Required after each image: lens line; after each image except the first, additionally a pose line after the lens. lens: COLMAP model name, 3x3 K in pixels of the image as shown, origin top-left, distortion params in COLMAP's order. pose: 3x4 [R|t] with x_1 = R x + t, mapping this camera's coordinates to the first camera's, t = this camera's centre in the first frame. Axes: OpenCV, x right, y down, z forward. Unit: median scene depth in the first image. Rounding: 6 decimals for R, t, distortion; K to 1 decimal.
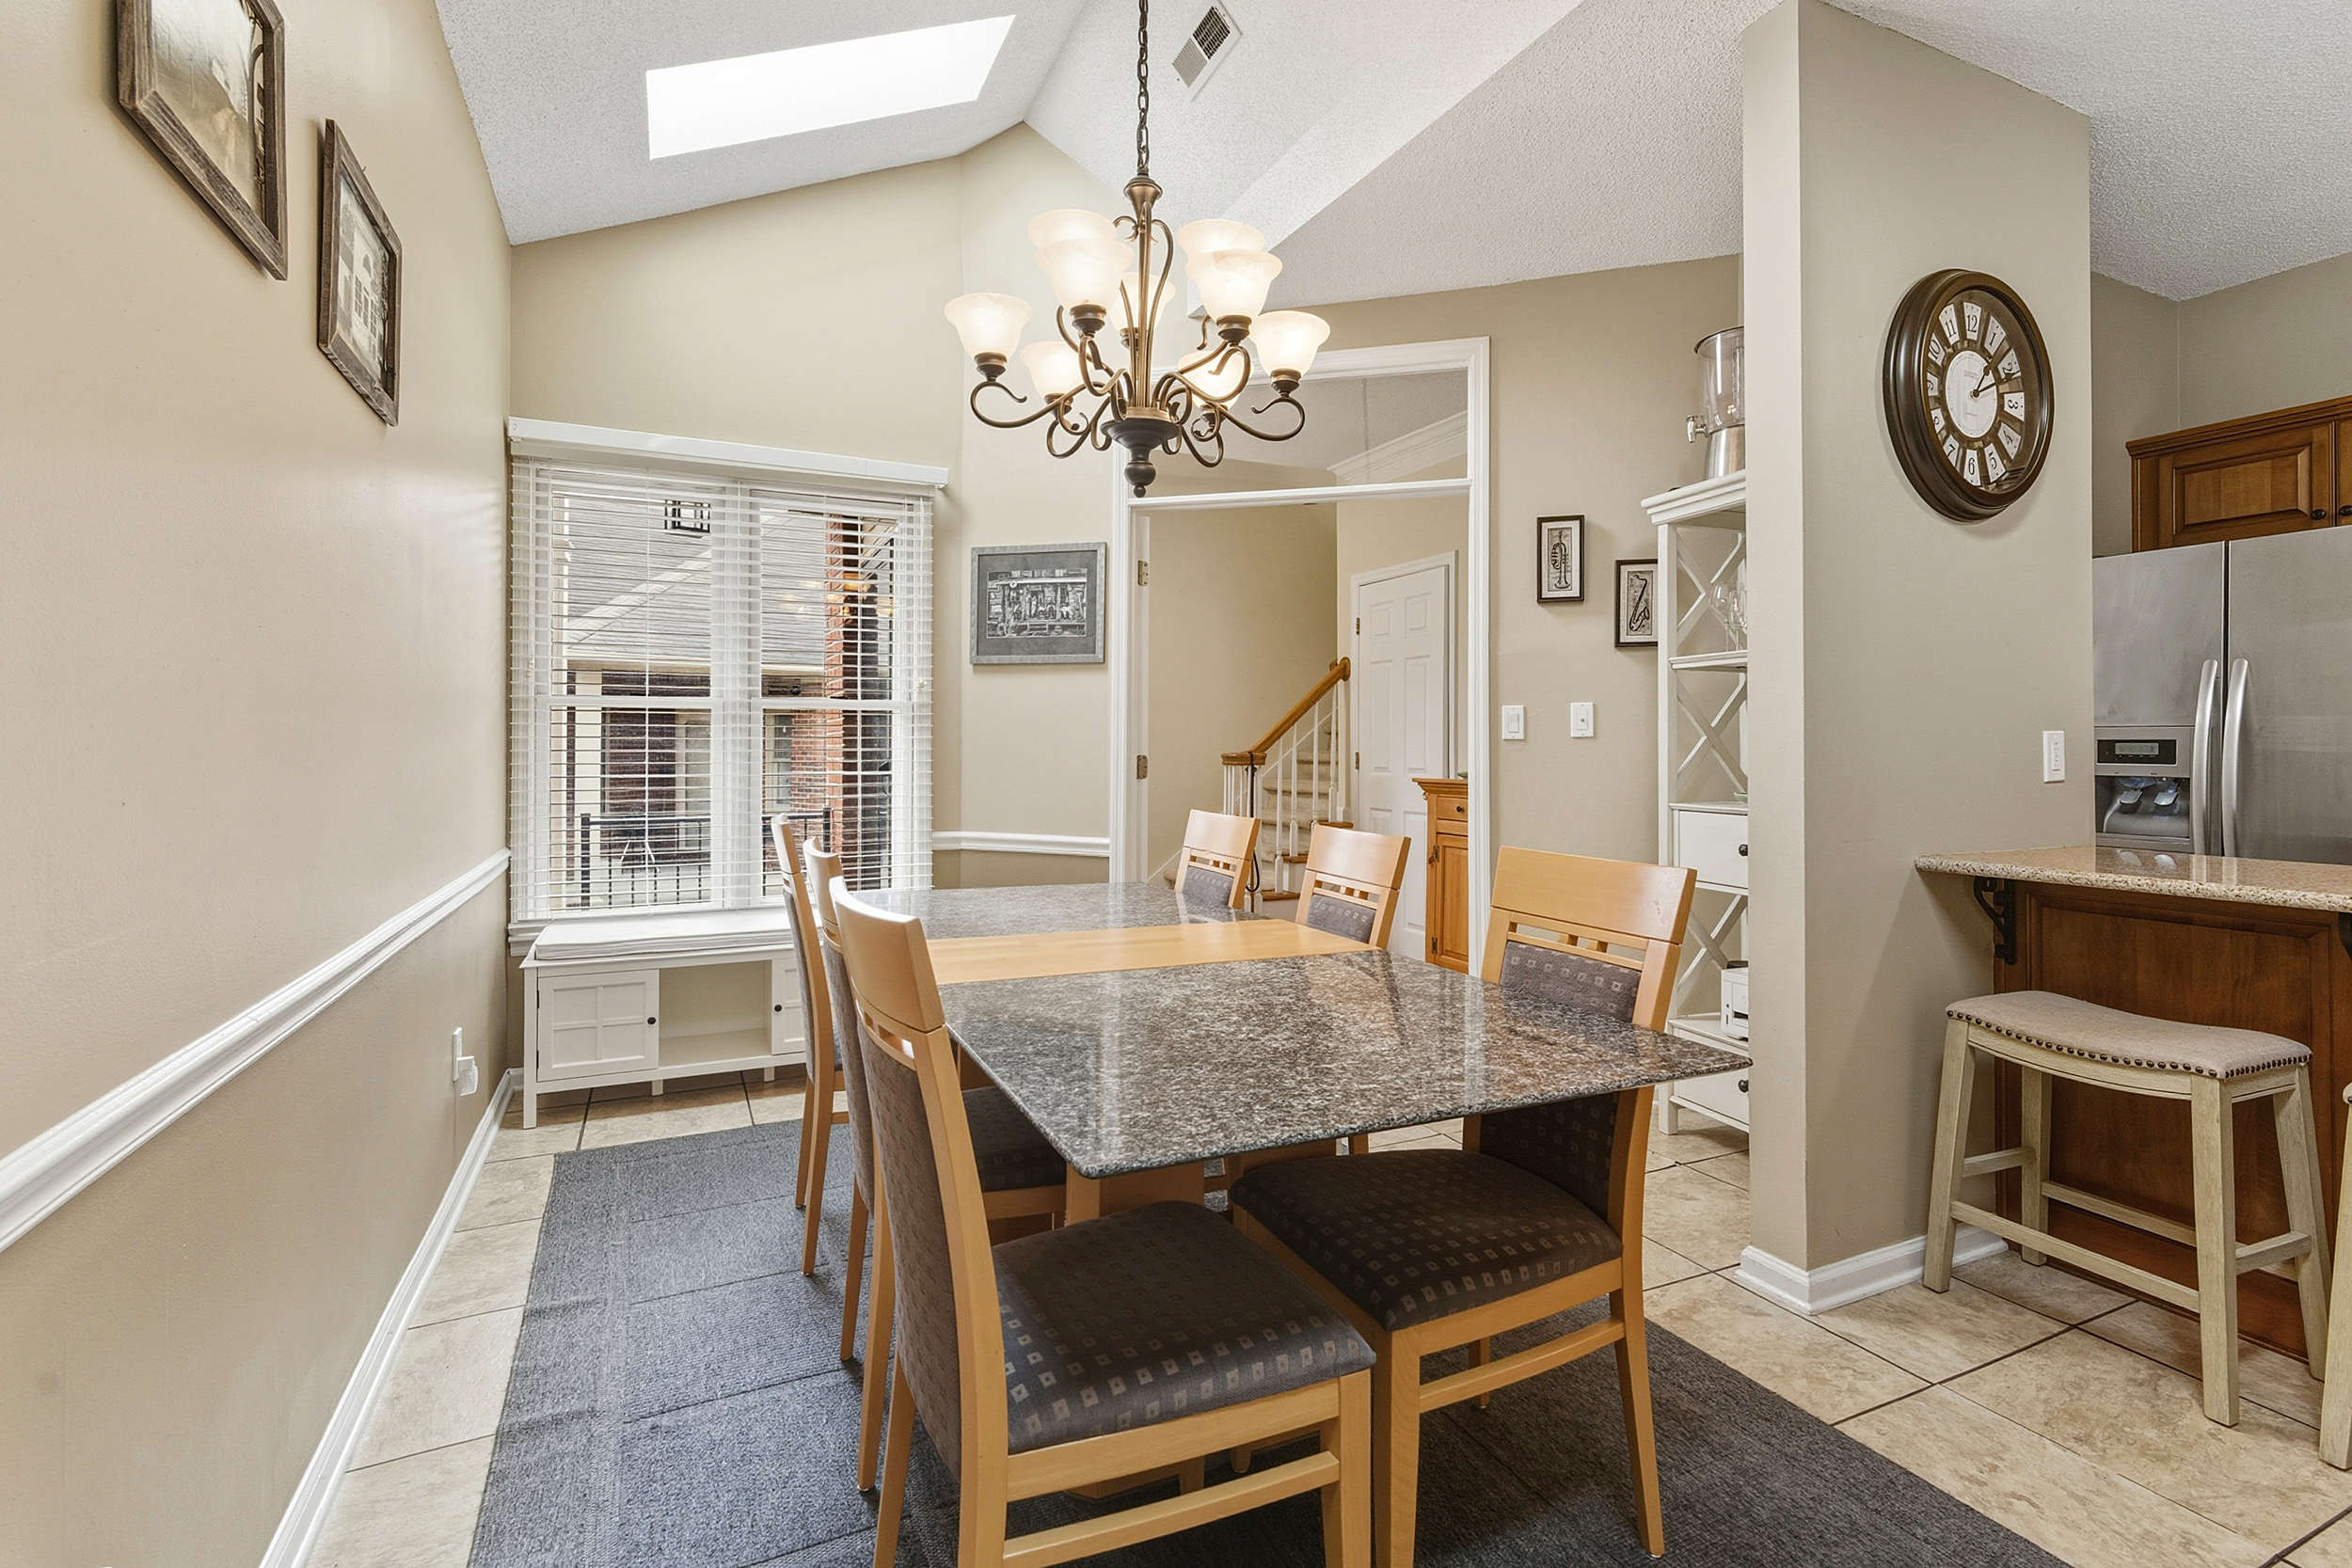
lens RADIAL K [[1073.8, 0, 1172.6], [0, 1073.8, 734.5], [0, 0, 1]] dist [0.000504, -0.000313]
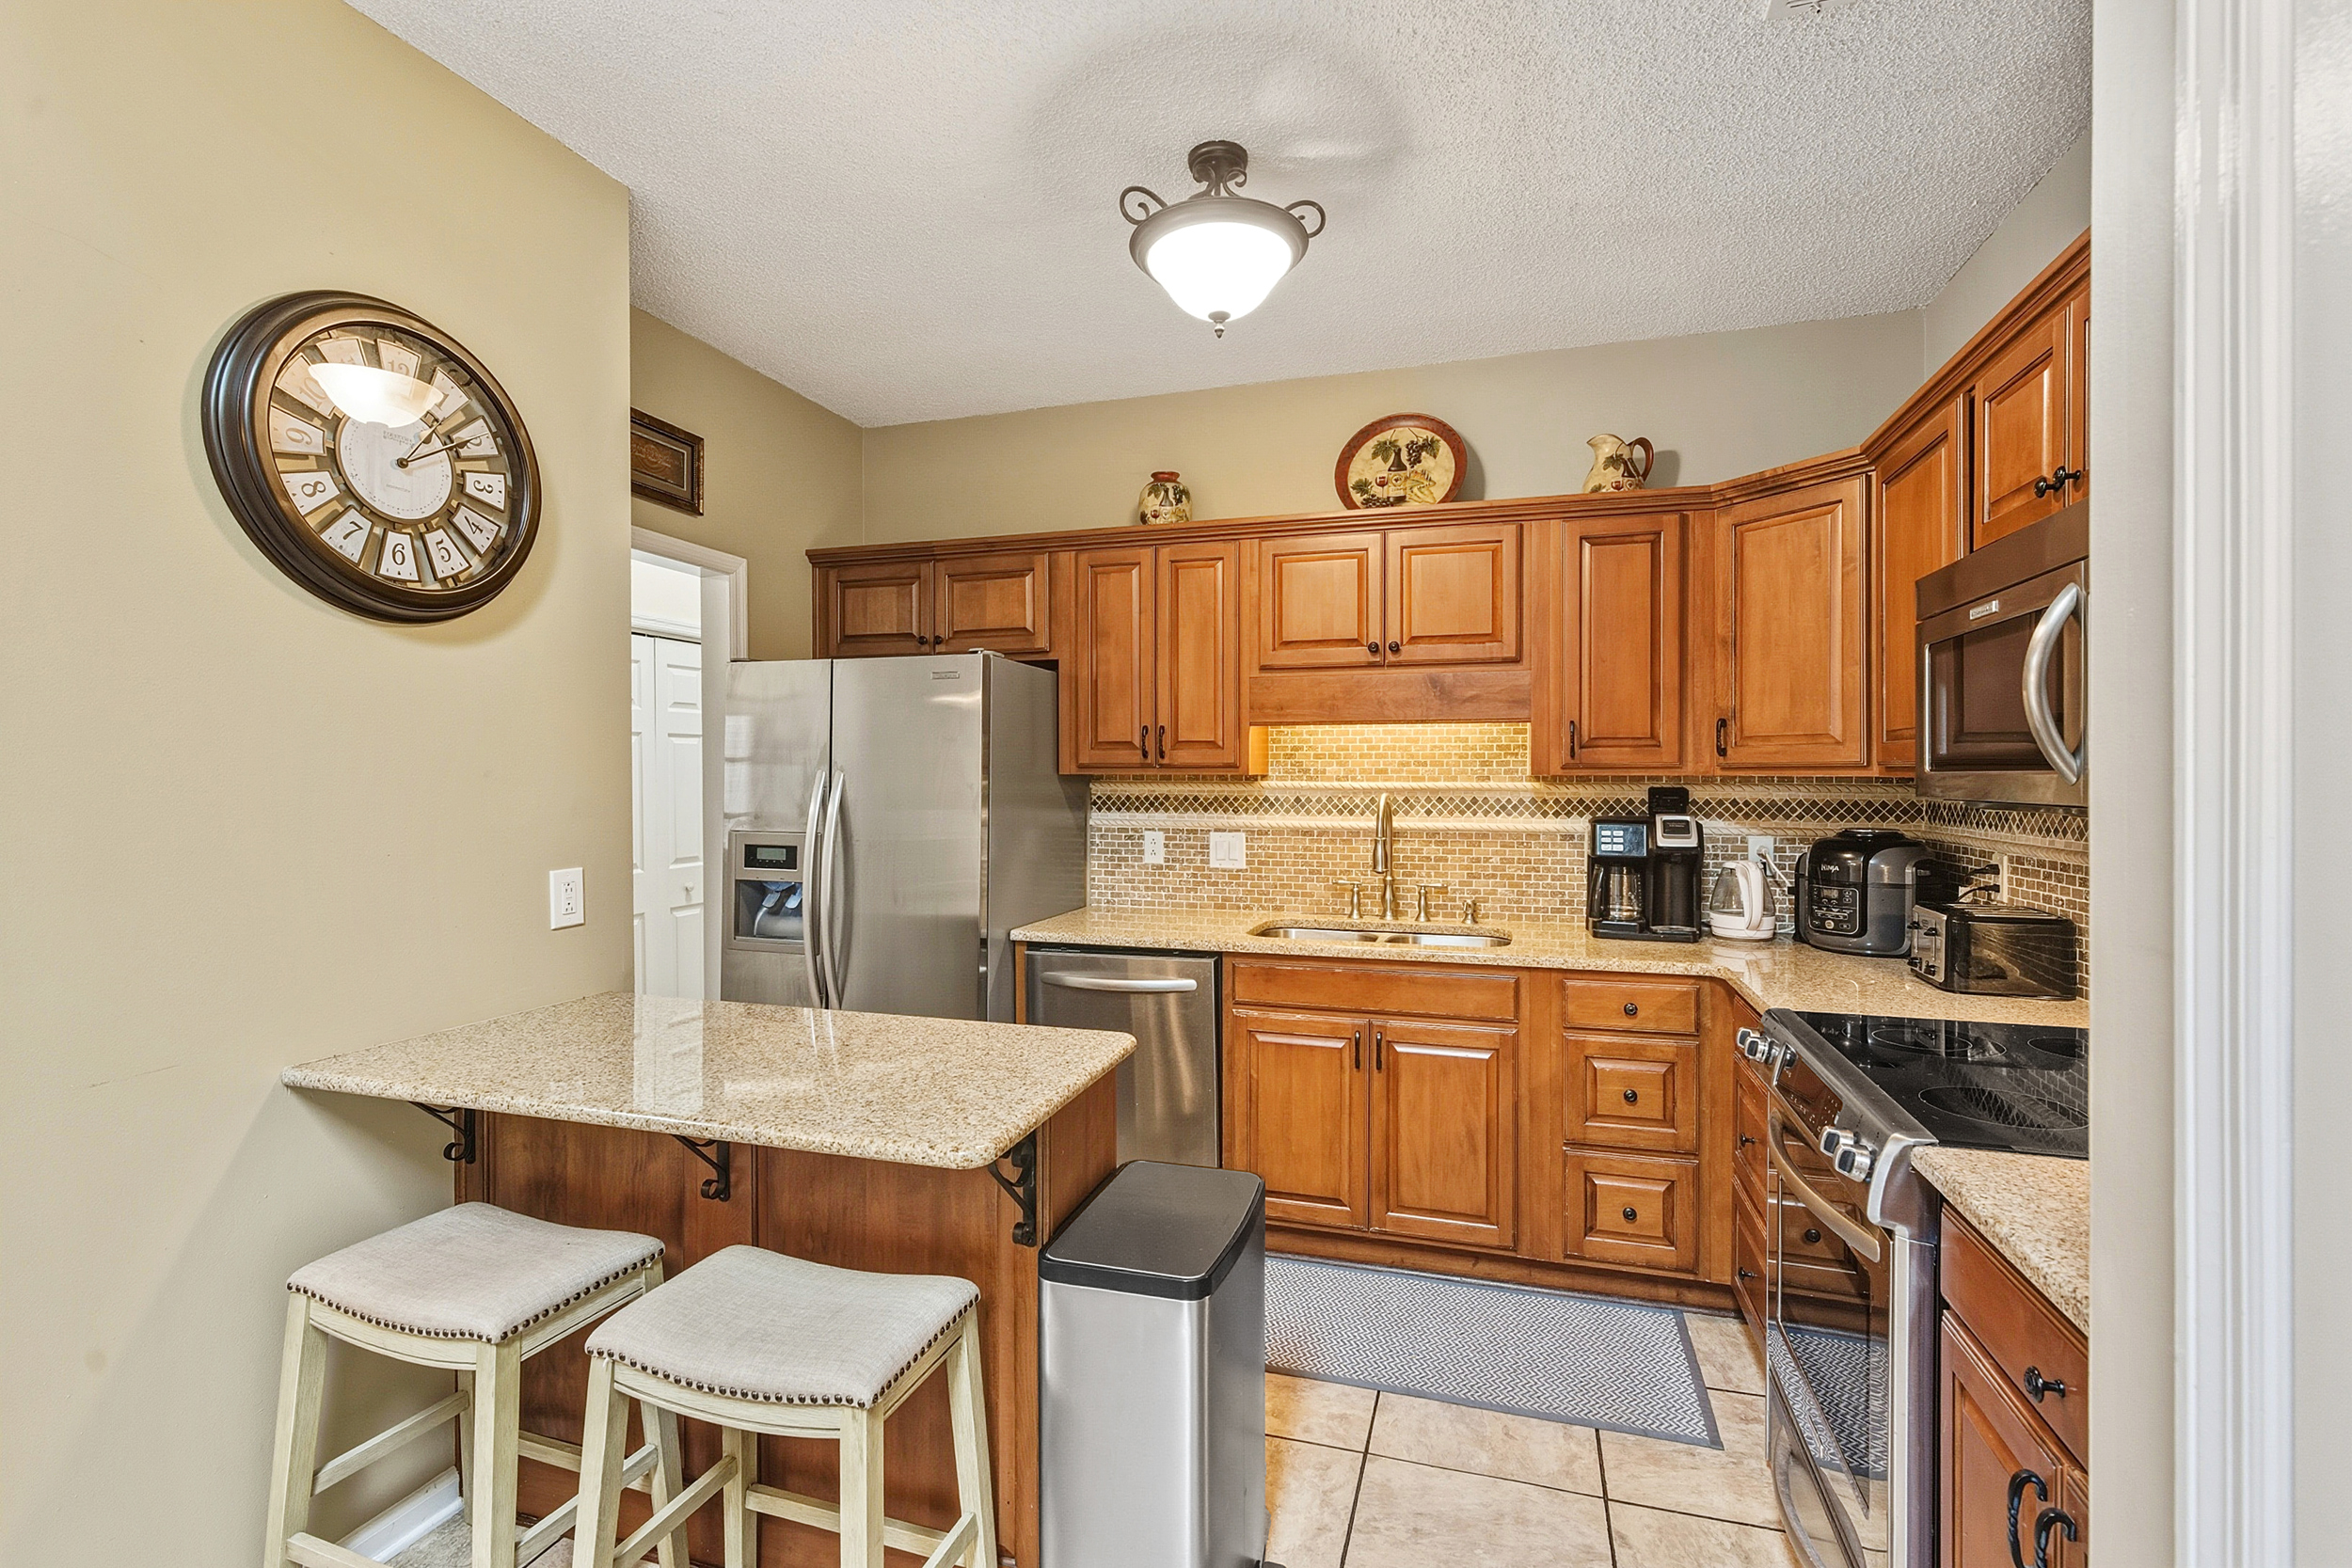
lens RADIAL K [[1073.8, 0, 1171.6], [0, 1073.8, 780.6], [0, 0, 1]] dist [0.000504, -0.000313]
pose [[0.675960, -0.003160, 0.736932, 0.531930], [-0.009953, 0.999860, 0.013416, -0.097070], [-0.736871, -0.016403, 0.675834, 0.044586]]
